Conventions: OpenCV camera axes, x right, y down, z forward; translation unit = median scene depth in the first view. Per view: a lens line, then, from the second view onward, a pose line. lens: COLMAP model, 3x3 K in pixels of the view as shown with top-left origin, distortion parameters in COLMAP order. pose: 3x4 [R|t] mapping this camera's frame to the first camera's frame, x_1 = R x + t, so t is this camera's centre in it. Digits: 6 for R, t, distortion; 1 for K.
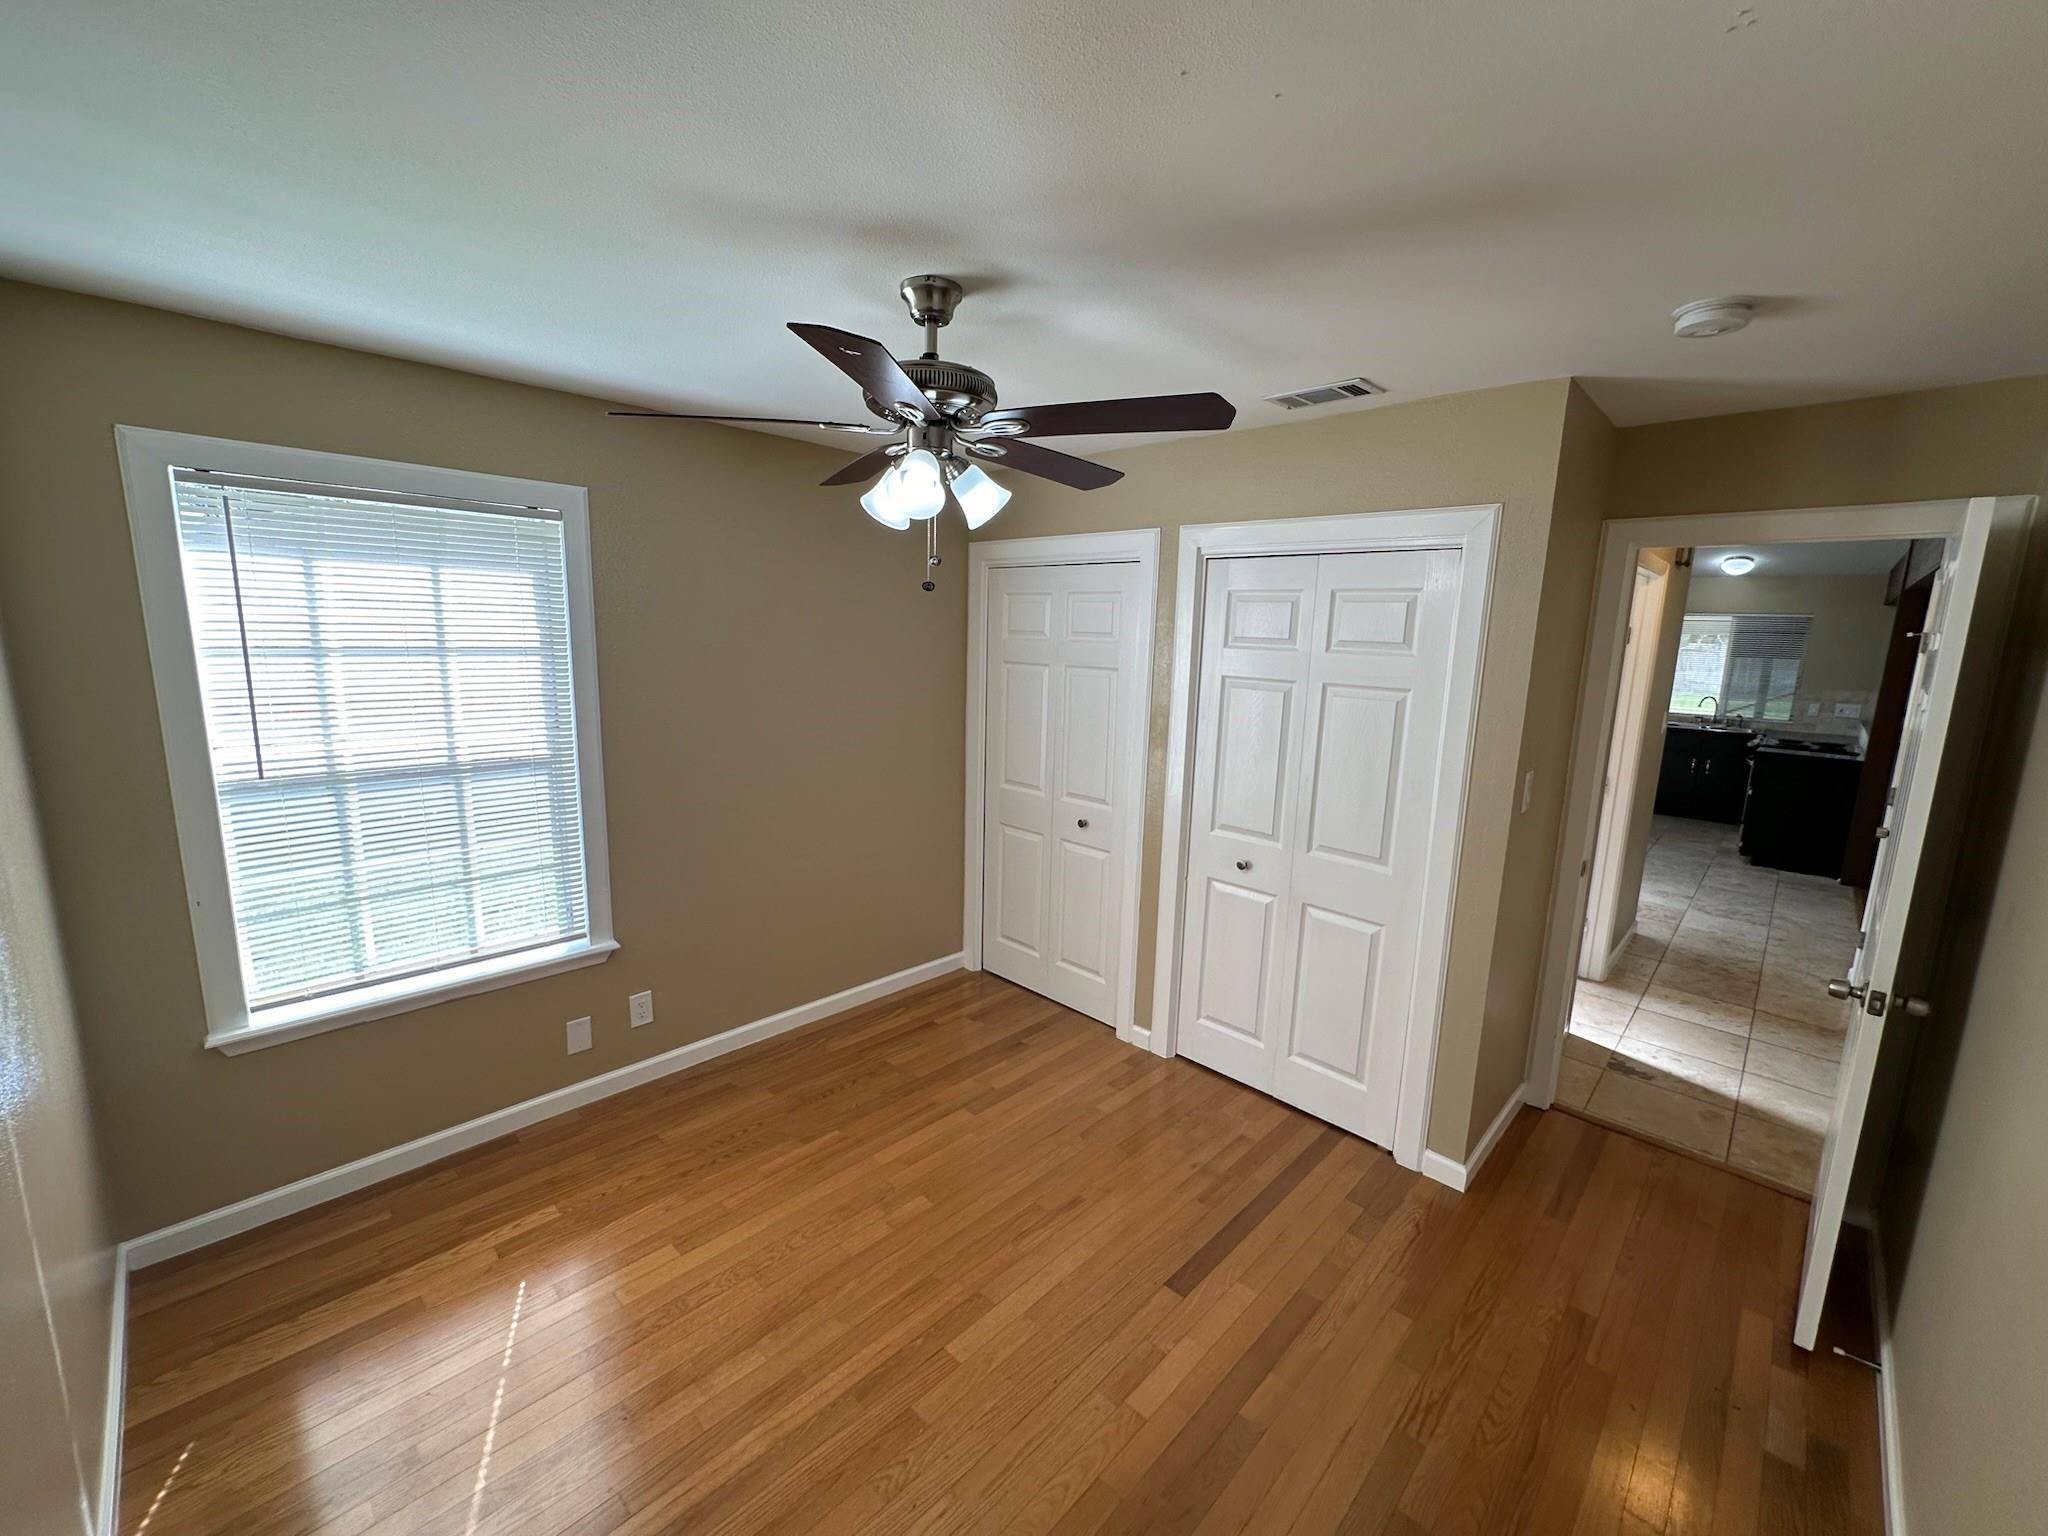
lens RADIAL K [[817.4, 0, 1024.2], [0, 817.4, 766.6], [0, 0, 1]] dist [-0.000979, -0.000098]
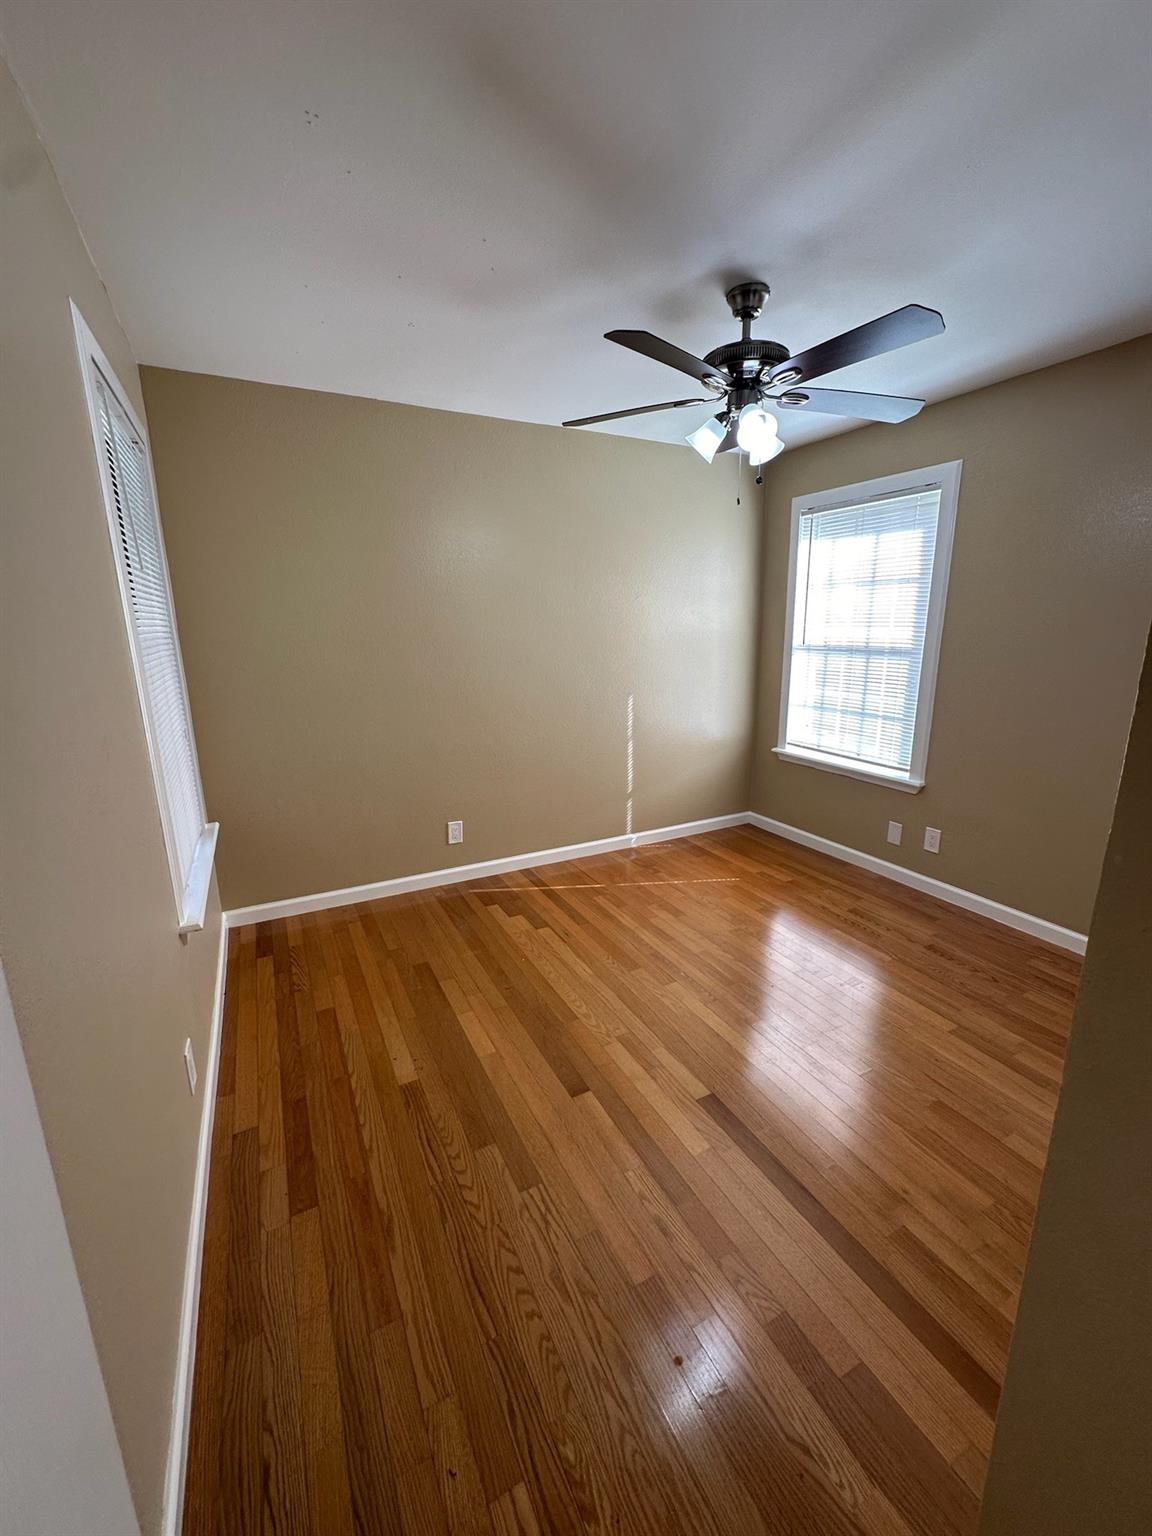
lens RADIAL K [[617.8, 0, 574.7], [0, 617.8, 760.8], [0, 0, 1]] dist [0.000469, 0.000093]
pose [[-0.318350, 0.183718, -0.930000, 0.918273], [-0.159756, 0.956612, 0.243661, 0.009020], [0.934415, 0.226143, -0.275188, 0.918573]]
